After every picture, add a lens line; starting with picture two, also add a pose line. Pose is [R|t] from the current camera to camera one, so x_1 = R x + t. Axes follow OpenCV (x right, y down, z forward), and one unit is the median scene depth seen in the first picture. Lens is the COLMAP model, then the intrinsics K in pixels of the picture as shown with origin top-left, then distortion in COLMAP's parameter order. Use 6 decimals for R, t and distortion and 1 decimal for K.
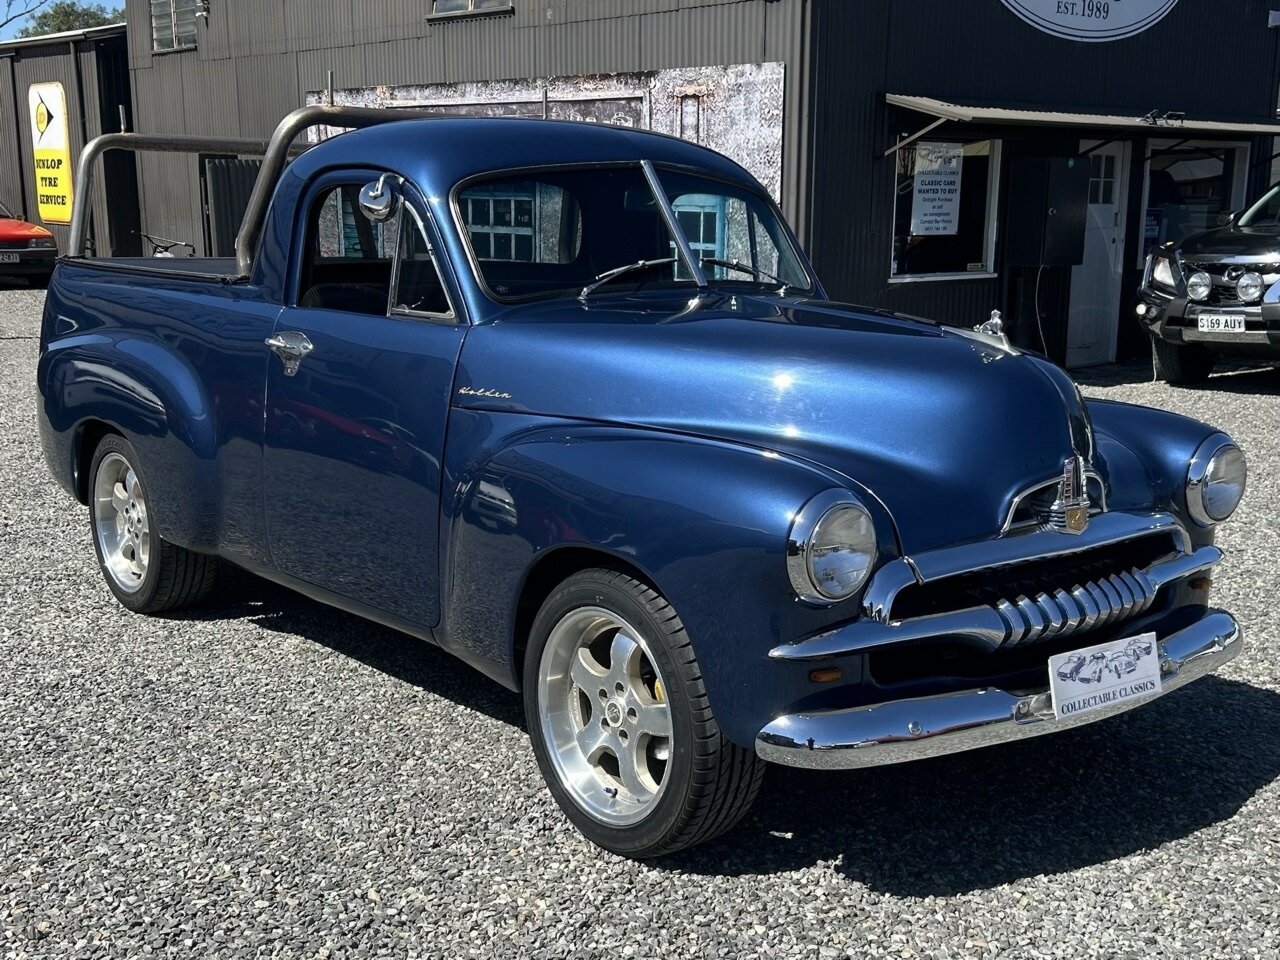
lens RADIAL K [[1531.6, 0, 672.6], [0, 1531.6, 536.1], [0, 0, 1]] dist [0.135890, -0.356305]
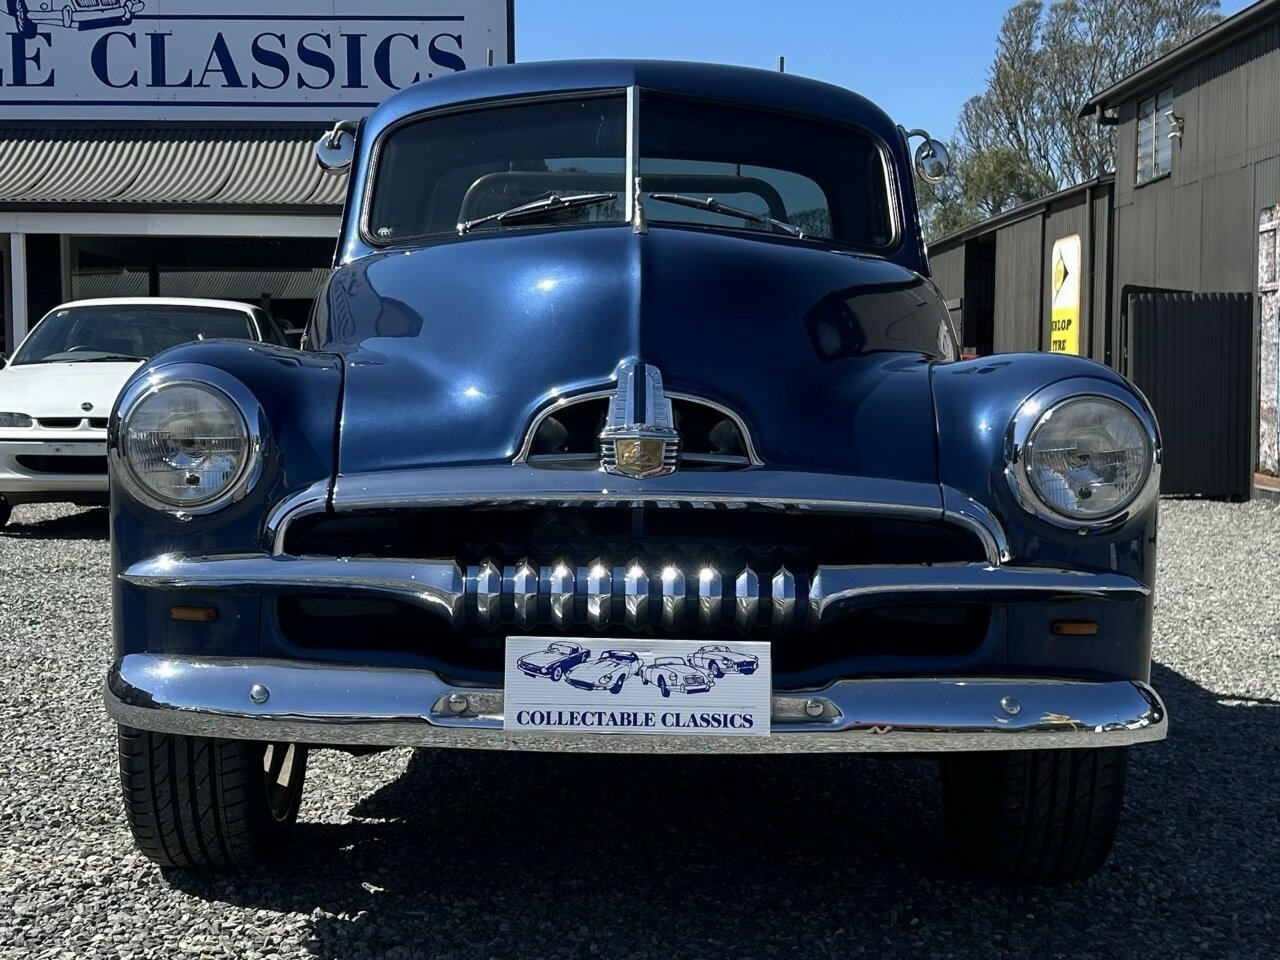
lens RADIAL K [[1853.9, 0, 609.6], [0, 1853.9, 481.6], [0, 0, 1]] dist [0.085204, -0.008116]
pose [[0.767384, 0.027979, -0.640577, 0.687756], [-0.135485, 0.983565, -0.119346, 0.087823], [0.626710, 0.178373, 0.758563, 0.333810]]
